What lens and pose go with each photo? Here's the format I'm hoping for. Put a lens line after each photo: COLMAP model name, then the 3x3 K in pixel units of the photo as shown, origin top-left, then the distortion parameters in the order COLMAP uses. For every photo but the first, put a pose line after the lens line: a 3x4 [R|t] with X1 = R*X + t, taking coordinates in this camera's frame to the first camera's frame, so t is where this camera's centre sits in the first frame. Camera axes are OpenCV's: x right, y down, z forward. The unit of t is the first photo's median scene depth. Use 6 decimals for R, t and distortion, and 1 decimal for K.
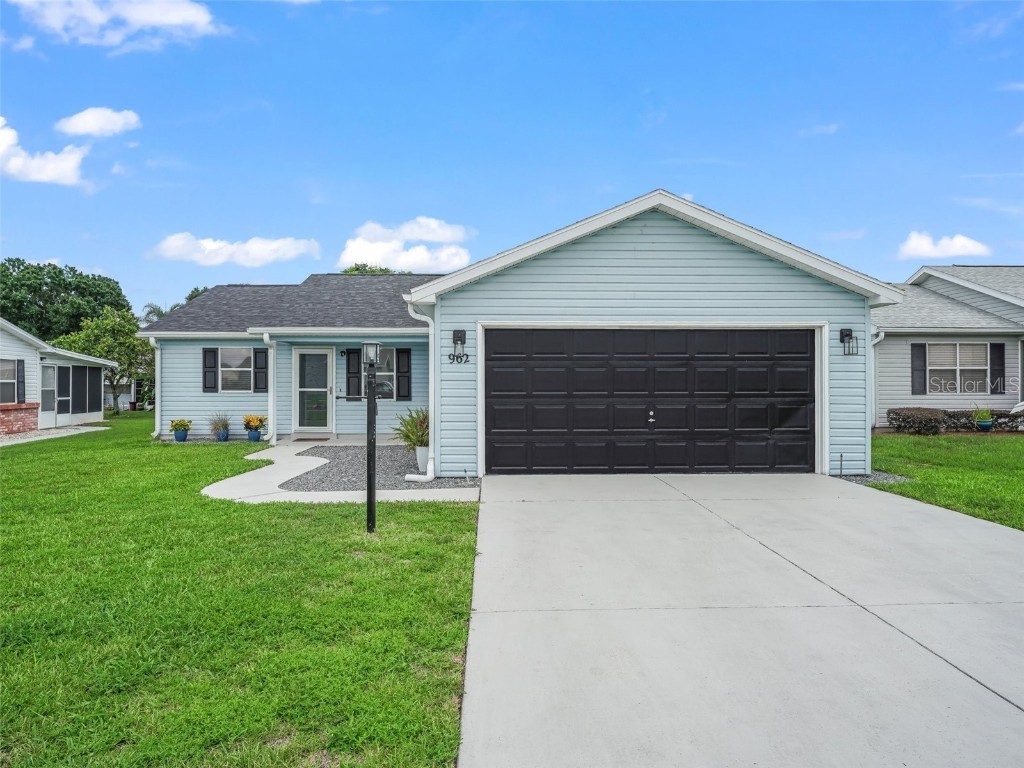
lens RADIAL K [[570.1, 0, 511.4], [0, 570.1, 379.6], [0, 0, 1]] dist [-0.000283, -0.000005]
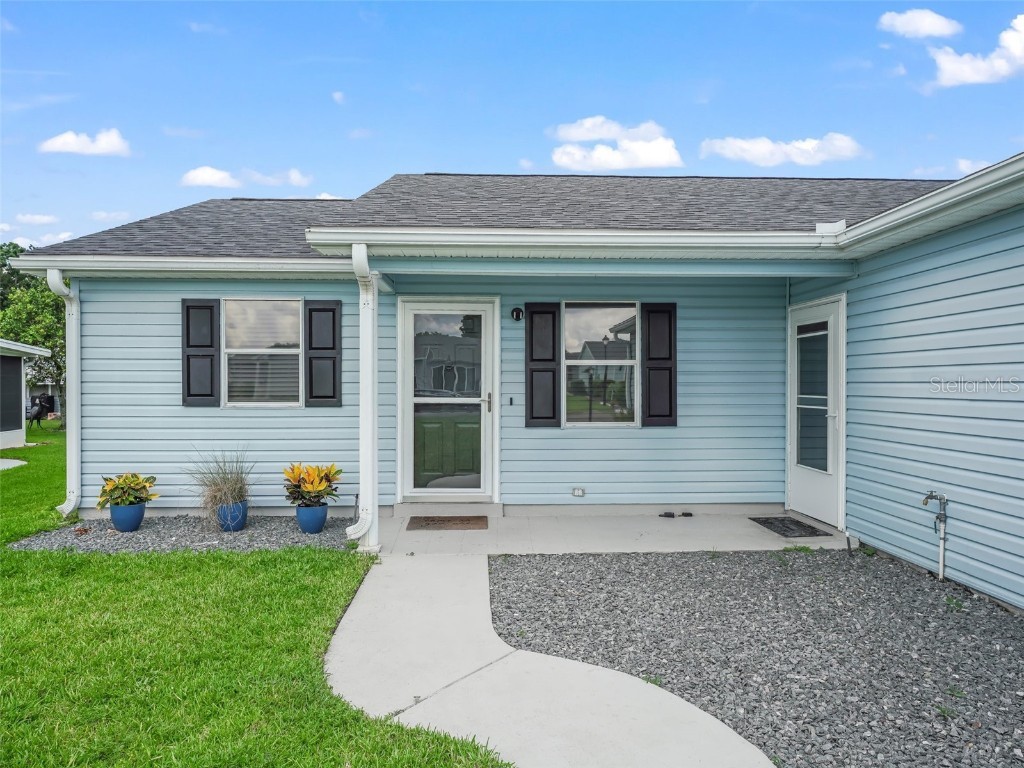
lens RADIAL K [[564.6, 0, 510.1], [0, 564.6, 388.4], [0, 0, 1]] dist [0.000084, 0.000012]
pose [[0.999901, 0.001645, 0.014009, -0.308044], [-0.001844, 0.999898, 0.014184, 0.002981], [-0.013984, -0.014208, 0.999801, 0.584308]]
